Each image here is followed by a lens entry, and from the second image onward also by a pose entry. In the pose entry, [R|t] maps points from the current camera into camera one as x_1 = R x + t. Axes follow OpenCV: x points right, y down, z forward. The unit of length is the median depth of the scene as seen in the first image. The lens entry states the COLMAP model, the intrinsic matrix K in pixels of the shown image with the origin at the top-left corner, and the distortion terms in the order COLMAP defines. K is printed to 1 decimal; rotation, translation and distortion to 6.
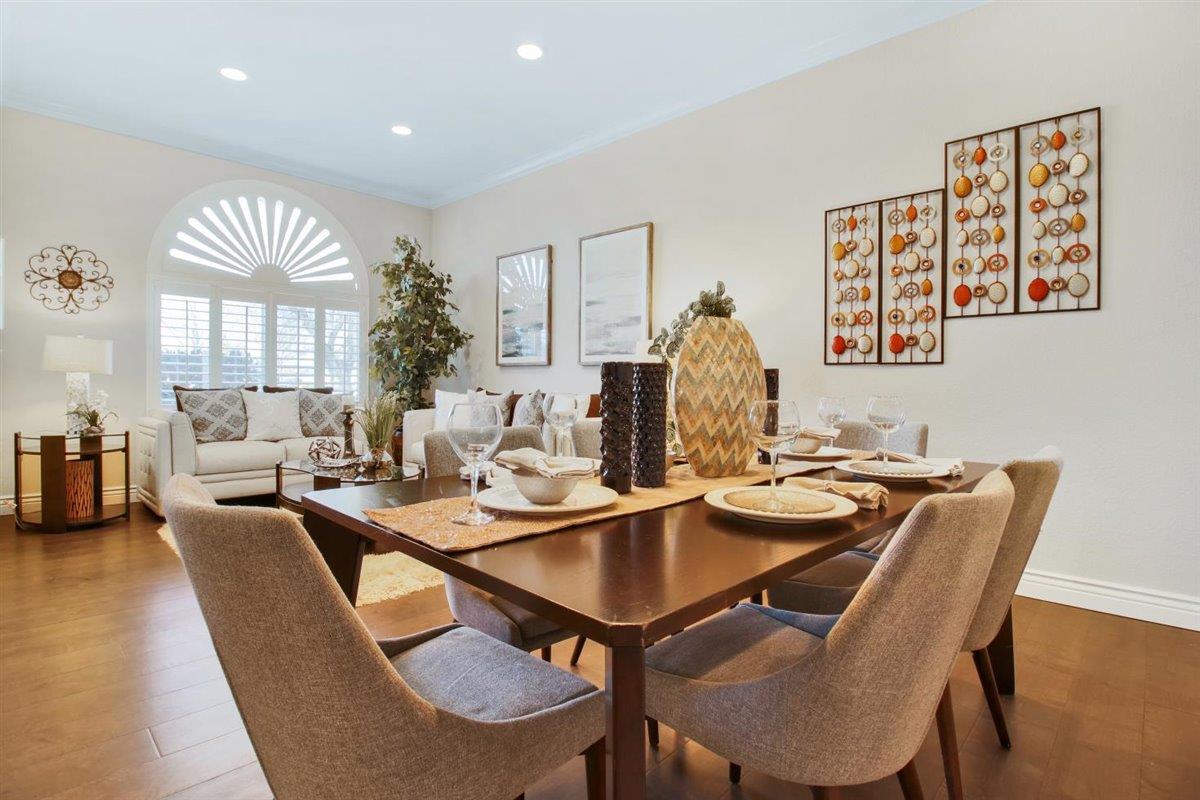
lens RADIAL K [[591.5, 0, 600.0], [0, 591.5, 400.0], [0, 0, 1]] dist [0.002648, -0.012037]
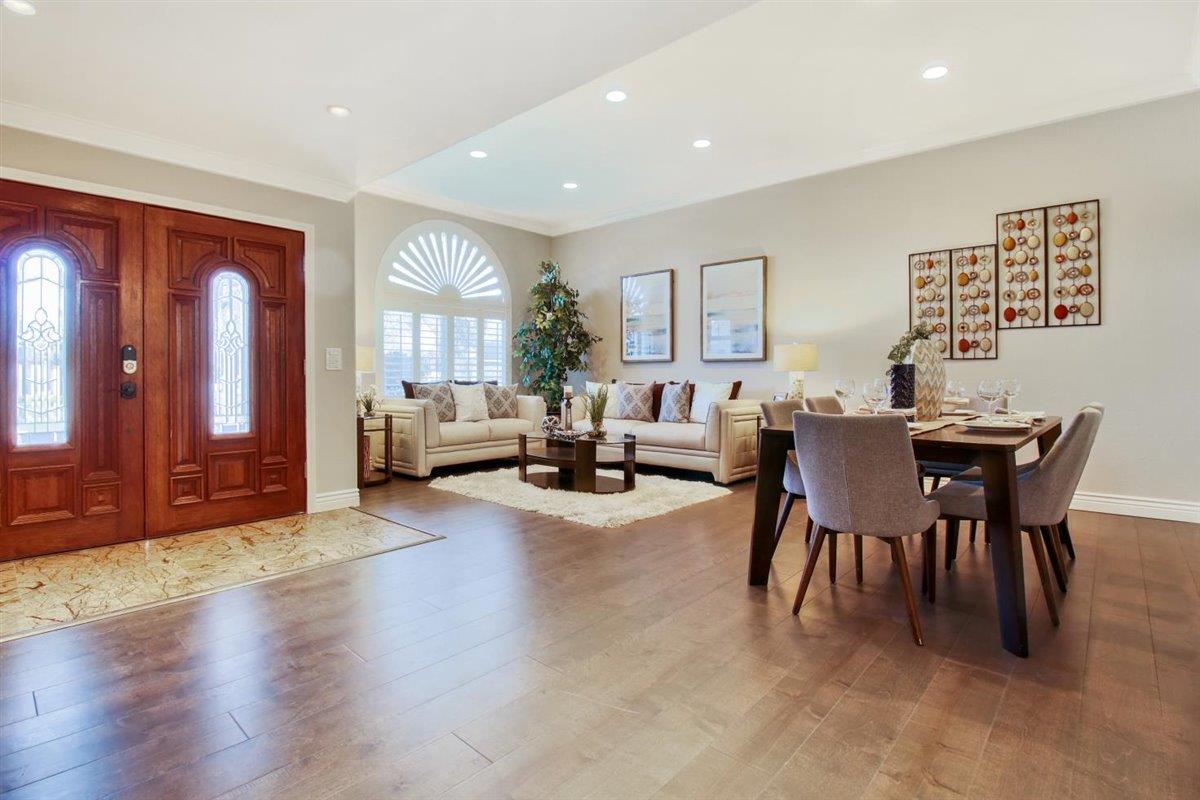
lens RADIAL K [[583.1, 0, 593.1], [0, 583.1, 386.4], [0, 0, 1]] dist [0.001417, -0.012739]
pose [[0.999577, -0.012966, 0.026029, -0.397677], [0.013185, 0.999879, -0.008256, 0.006222], [-0.025919, 0.008596, 0.999627, -0.373101]]
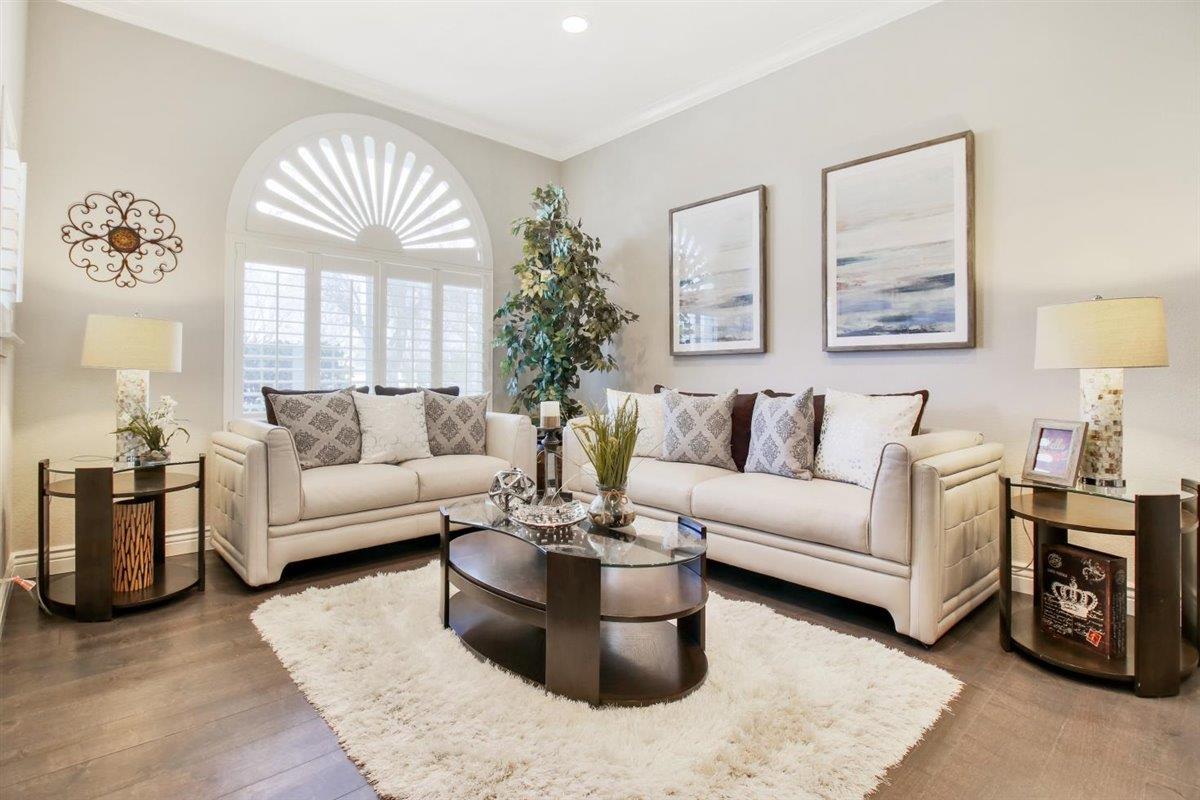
lens RADIAL K [[582.4, 0, 594.7], [0, 582.4, 378.8], [0, 0, 1]] dist [-0.011939, -0.001207]
pose [[0.998418, -0.010923, -0.055160, -0.340728], [0.009412, 0.999575, -0.027577, -0.013328], [0.055438, 0.027014, 0.998097, 0.389519]]
